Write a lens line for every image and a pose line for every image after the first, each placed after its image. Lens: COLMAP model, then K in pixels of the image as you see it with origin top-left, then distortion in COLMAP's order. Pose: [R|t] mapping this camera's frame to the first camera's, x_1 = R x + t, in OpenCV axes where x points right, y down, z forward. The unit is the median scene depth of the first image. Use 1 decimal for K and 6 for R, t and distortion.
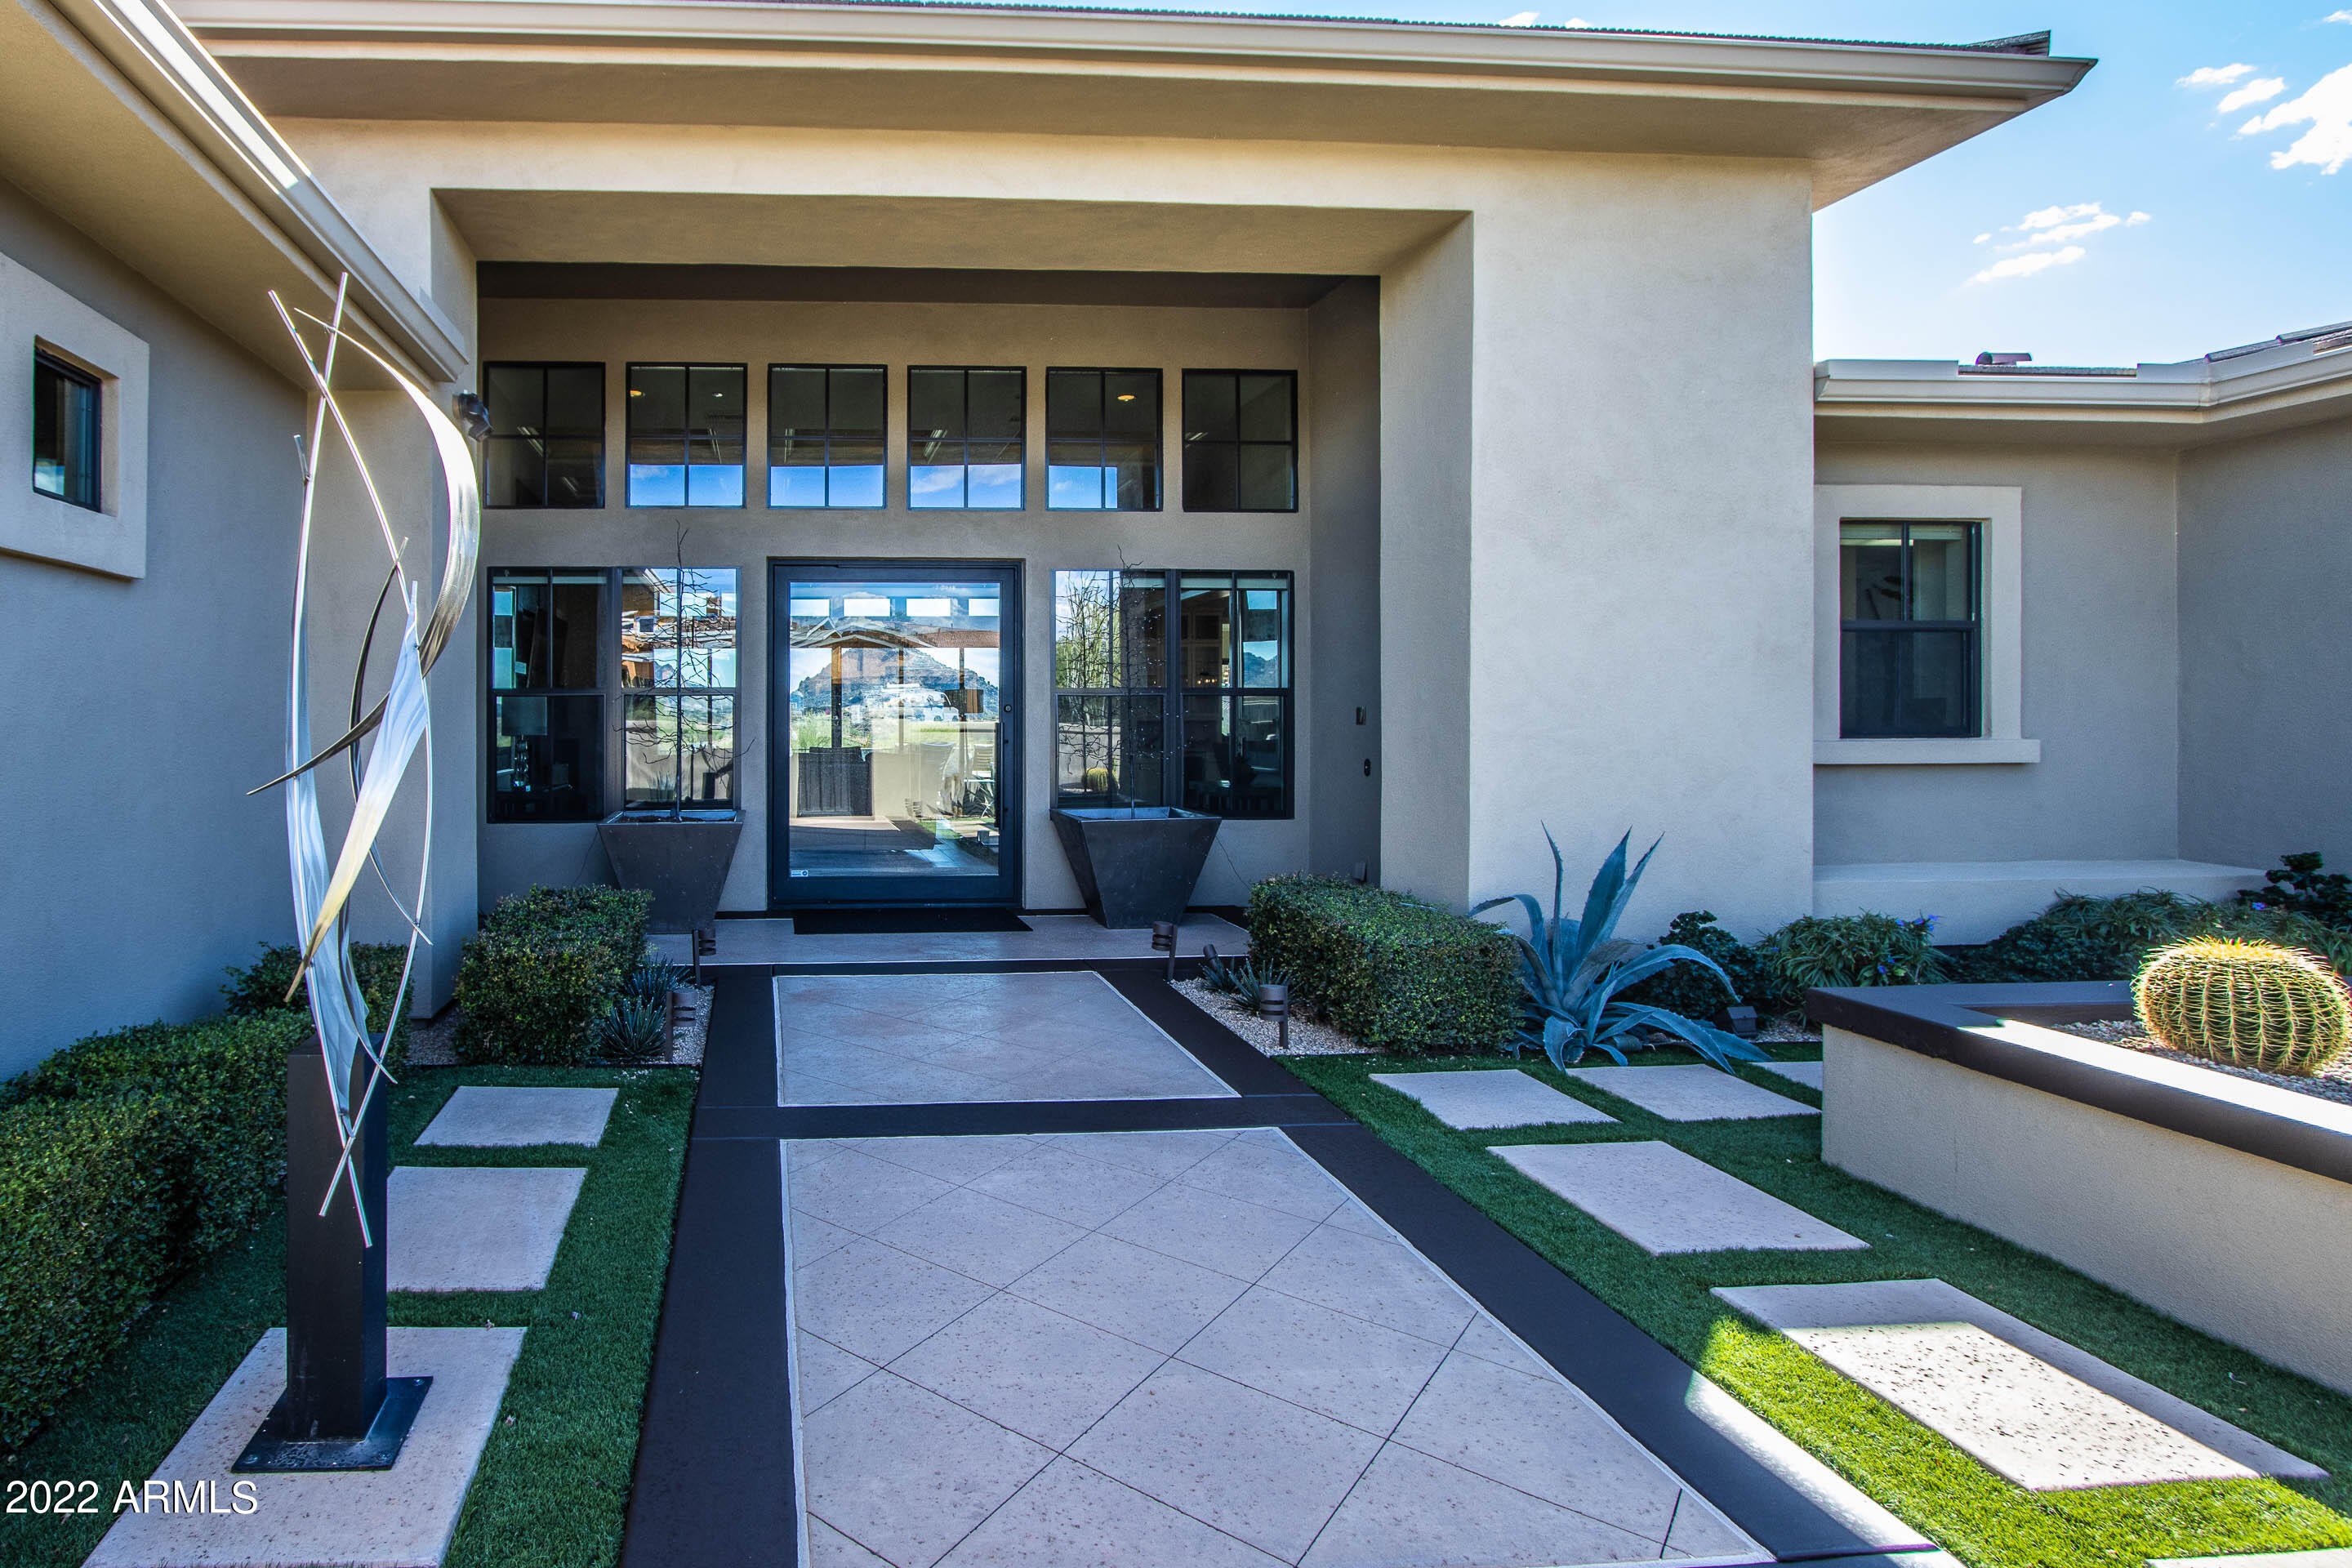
lens RADIAL K [[2752.0, 0, 1176.0], [0, 2752.0, 784.0], [0, 0, 1]] dist [-0.100627, 0.005176]
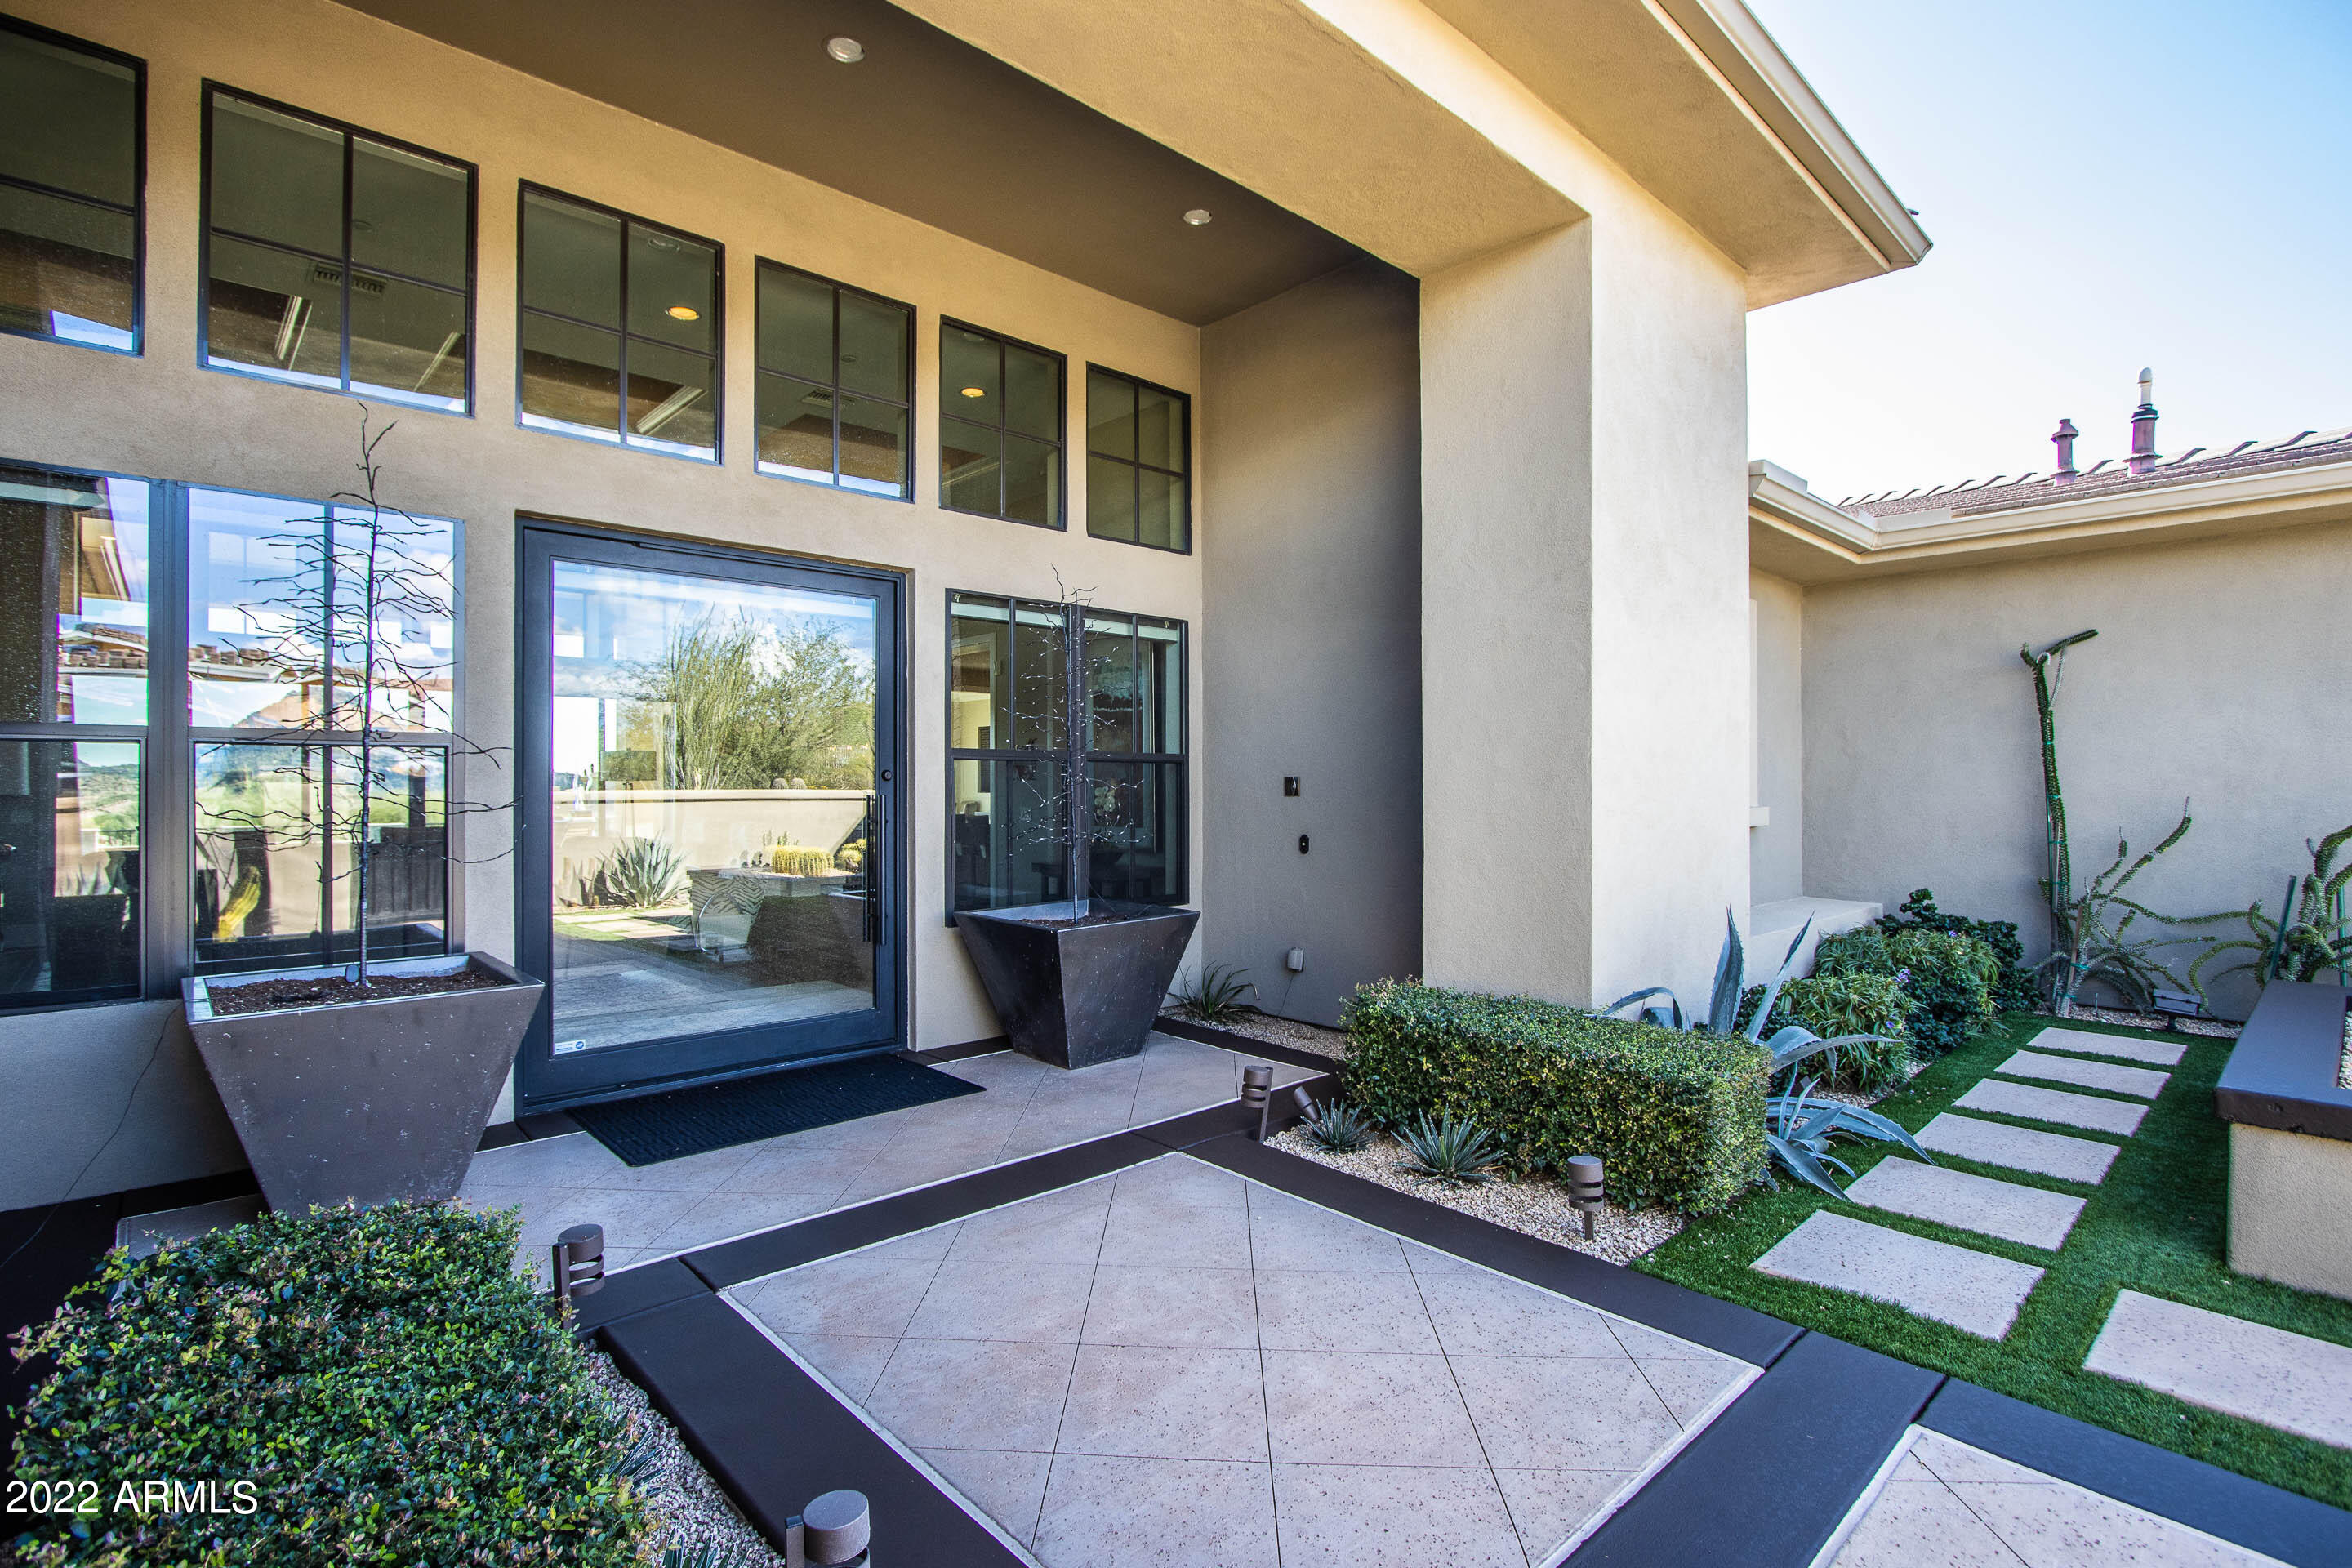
lens RADIAL K [[1129.0, 0, 1170.0], [0, 1129.0, 781.3], [0, 0, 1]] dist [-0.015918, 0.000542]
pose [[0.739101, -0.000311, 0.673595, -0.223650], [0.004388, 0.999981, -0.004353, -0.026225], [-0.673581, 0.006173, 0.739088, 0.796046]]
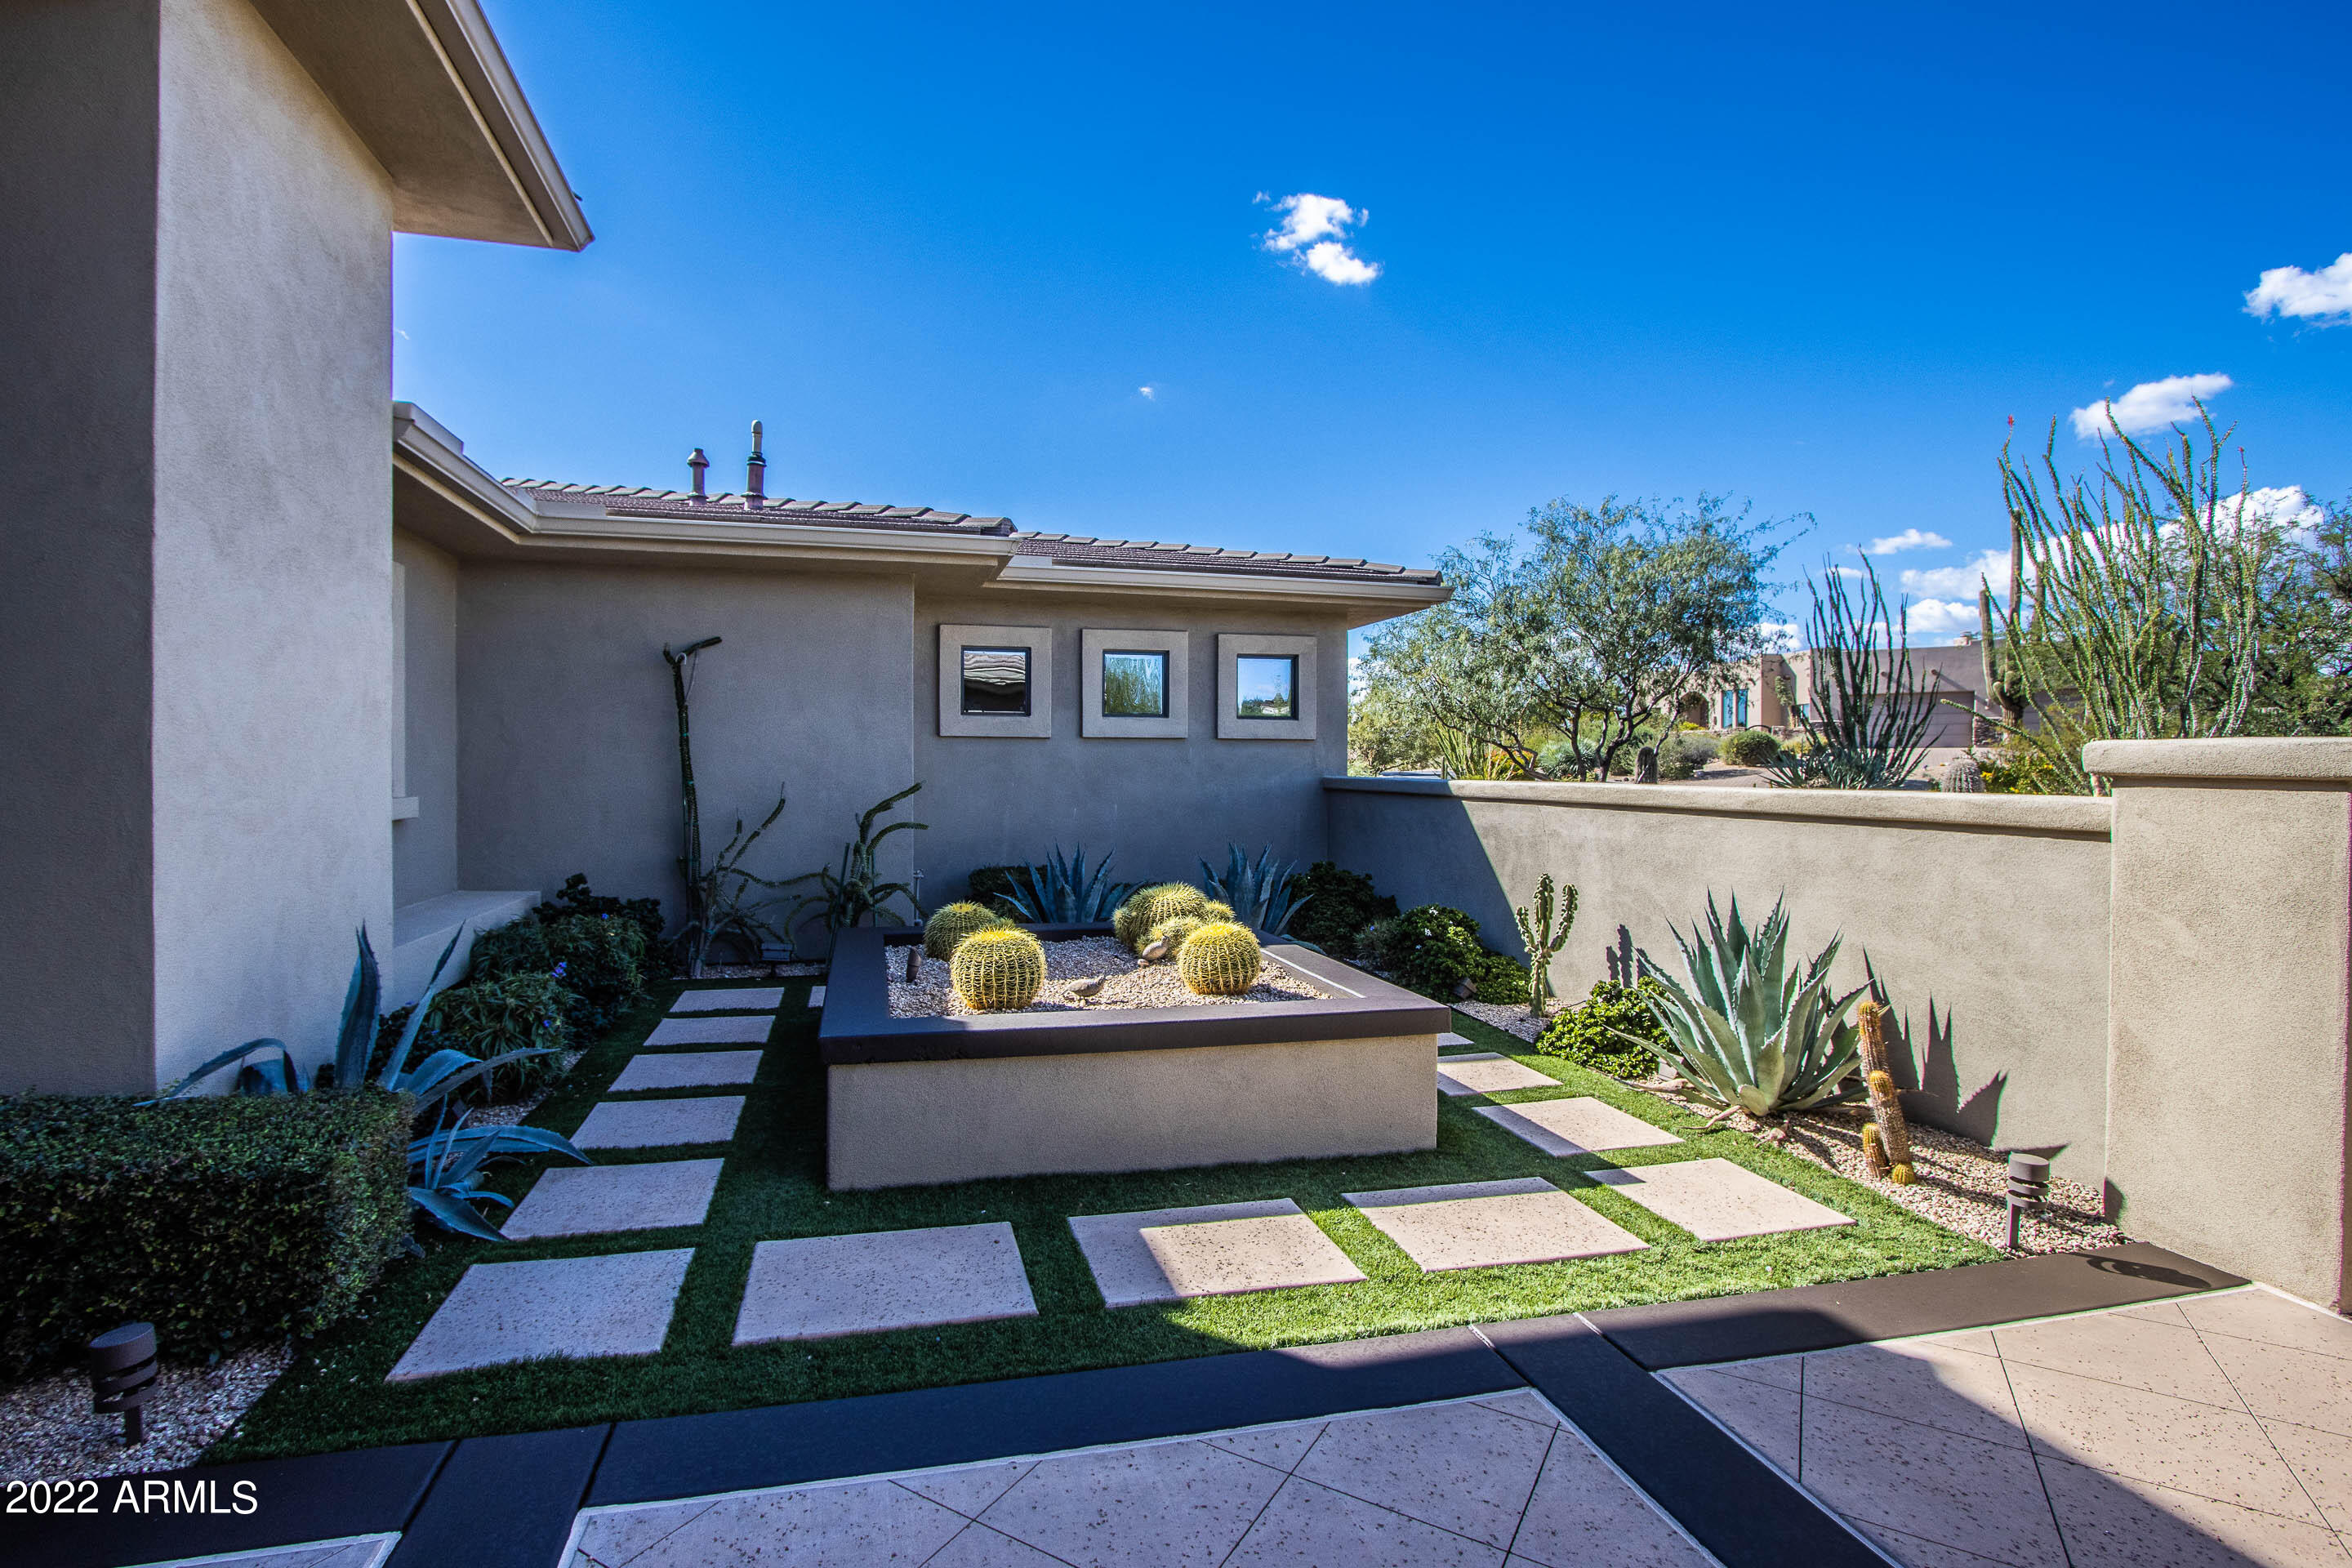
lens RADIAL K [[1129.0, 0, 1170.0], [0, 1129.0, 781.3], [0, 0, 1]] dist [-0.015918, 0.000542]
pose [[-0.242614, -0.012554, 0.970042, -0.193048], [-0.001605, 0.999920, 0.012540, -0.028698], [-0.970121, 0.001486, -0.242615, 0.804329]]
